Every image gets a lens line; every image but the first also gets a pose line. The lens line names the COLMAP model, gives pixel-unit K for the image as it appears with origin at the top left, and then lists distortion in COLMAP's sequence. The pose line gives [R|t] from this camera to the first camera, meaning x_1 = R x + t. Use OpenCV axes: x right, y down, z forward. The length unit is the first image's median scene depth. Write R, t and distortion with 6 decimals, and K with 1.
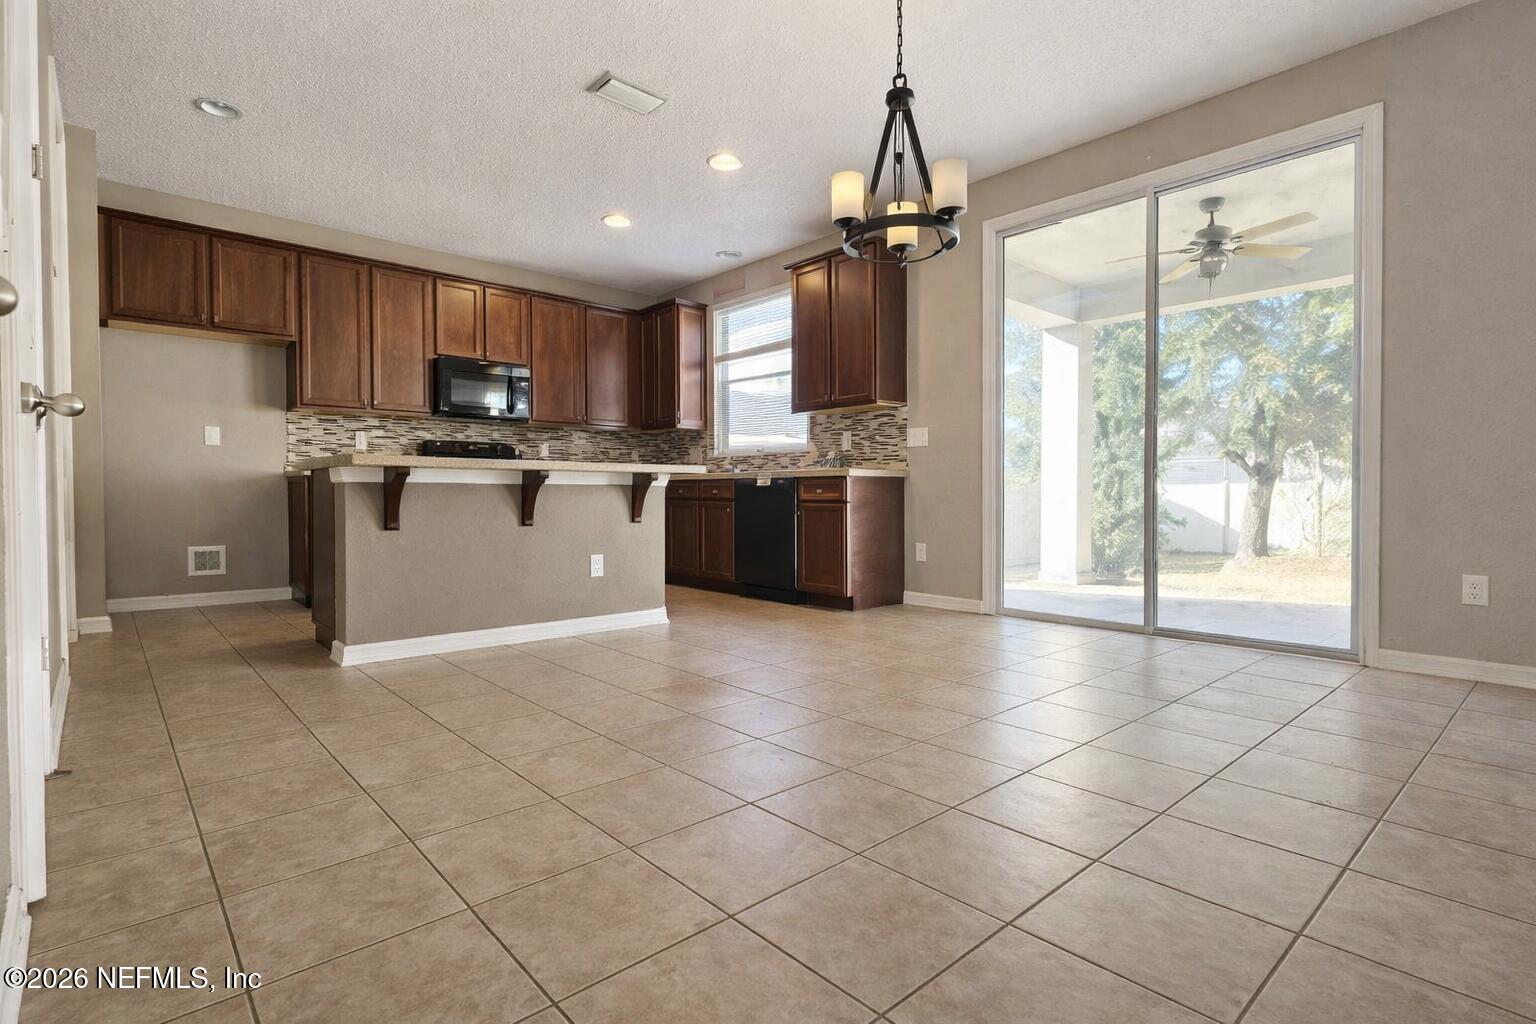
lens RADIAL K [[747.7, 0, 768.0], [0, 747.7, 512.0], [0, 0, 1]] dist [-0.000775, -0.000164]
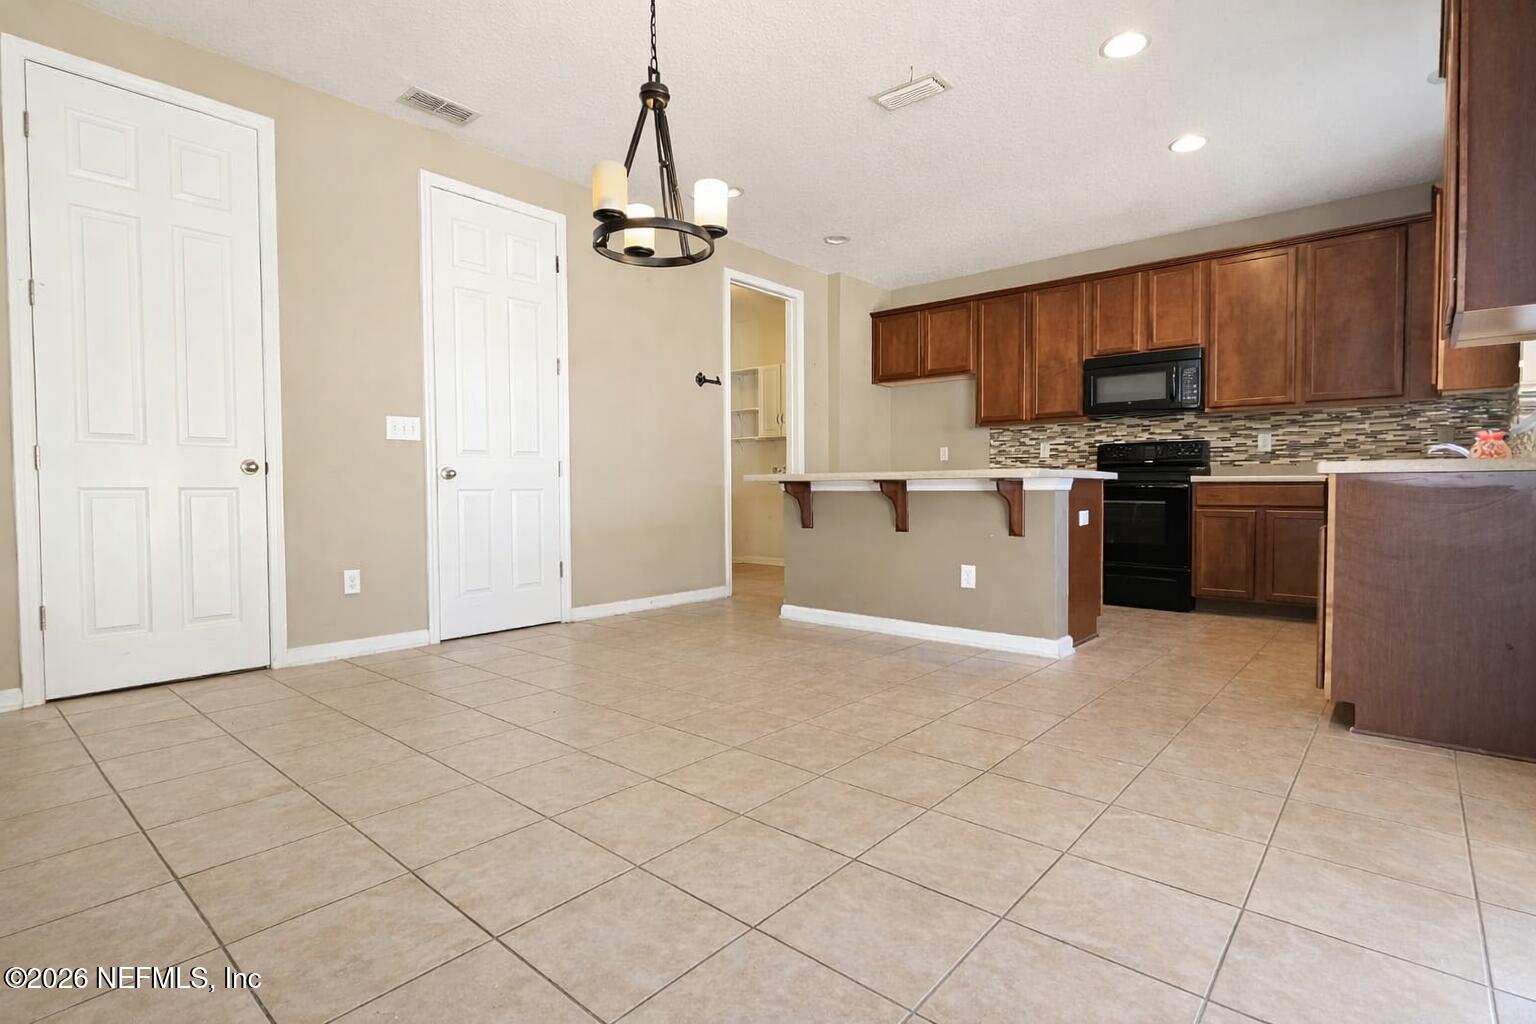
lens RADIAL K [[747.7, 0, 768.0], [0, 747.7, 512.0], [0, 0, 1]] dist [-0.000775, -0.000164]
pose [[0.131411, 0.029537, -0.990888, 0.587584], [-0.018331, 0.999458, 0.027361, -0.028068], [0.991158, 0.014568, 0.131881, 0.525275]]
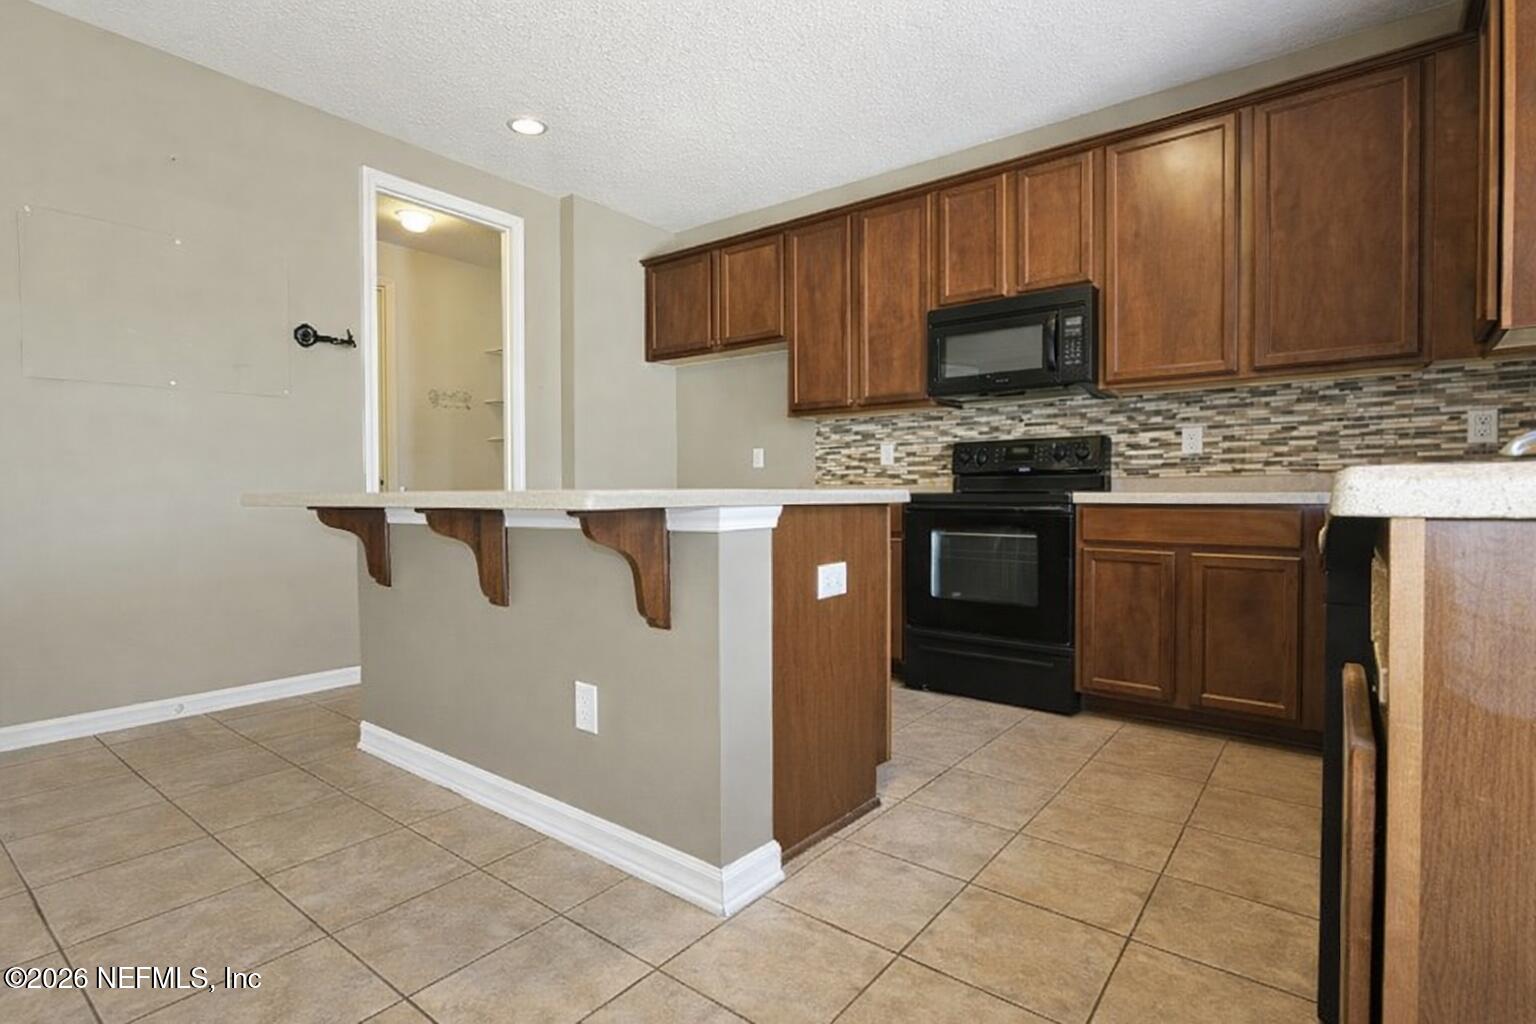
lens RADIAL K [[747.7, 0, 768.0], [0, 747.7, 512.0], [0, 0, 1]] dist [-0.000775, -0.000164]
pose [[0.180508, 0.018761, -0.983395, 0.209877], [-0.014942, 0.999755, 0.016330, -0.049497], [0.983460, 0.011746, 0.180744, 0.875453]]
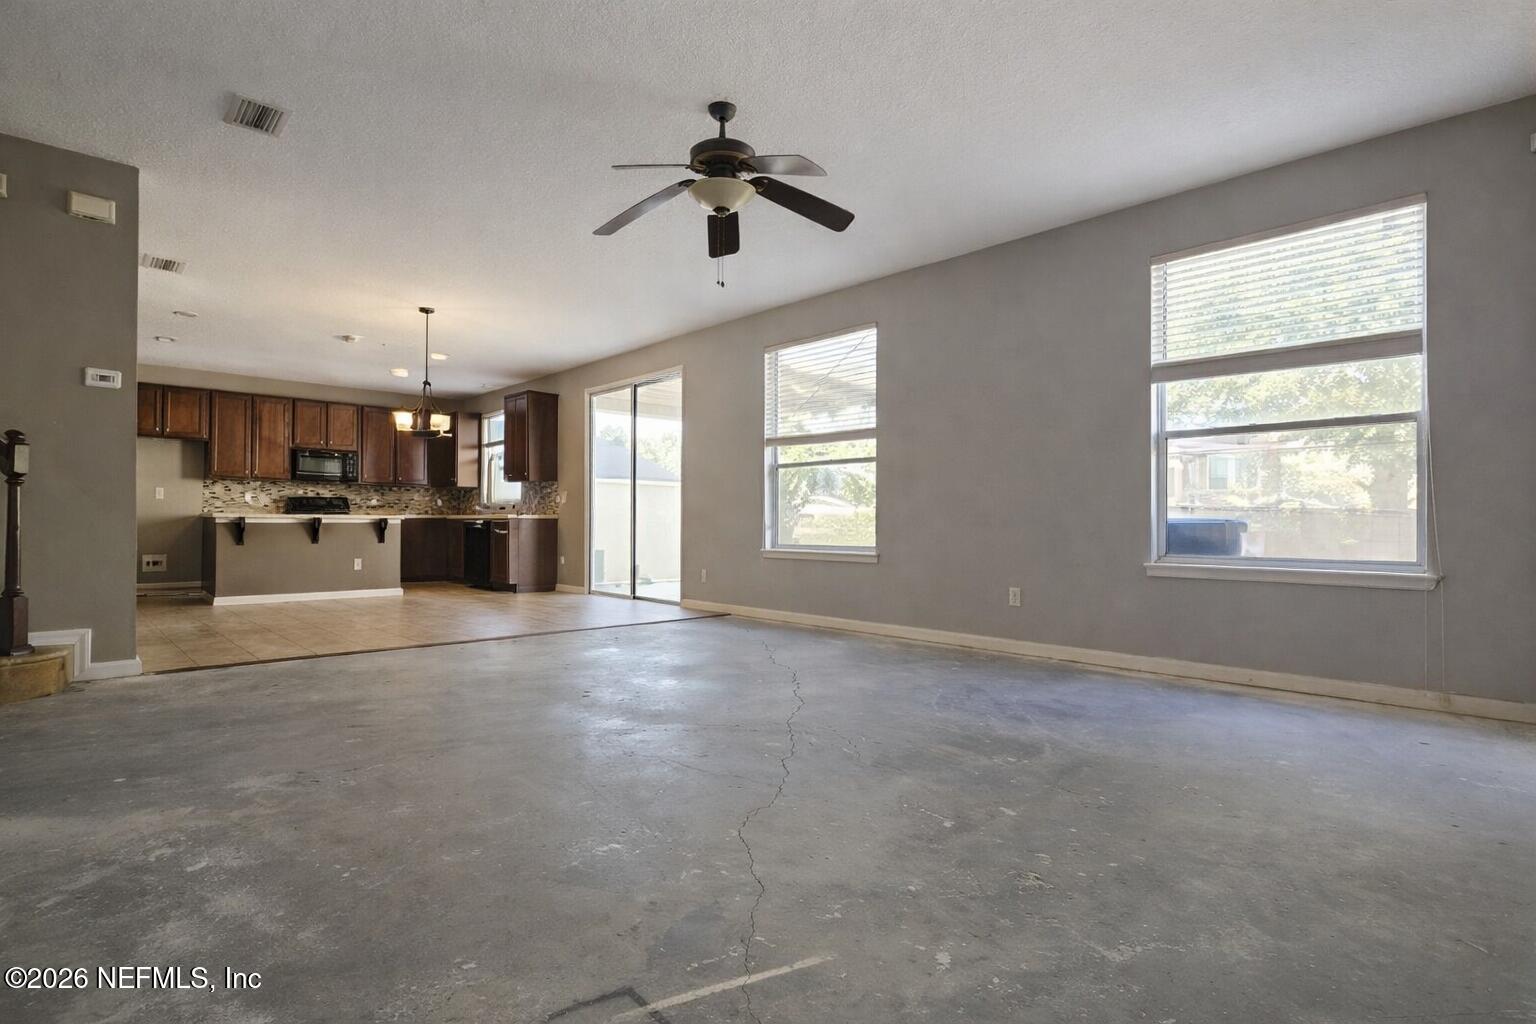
lens RADIAL K [[747.7, 0, 768.0], [0, 747.7, 512.0], [0, 0, 1]] dist [-0.000775, -0.000164]
pose [[0.999065, 0.011222, 0.041741, 0.693410], [-0.009803, 0.999373, -0.034034, -0.010203], [-0.042096, 0.033593, 0.998549, -0.921227]]
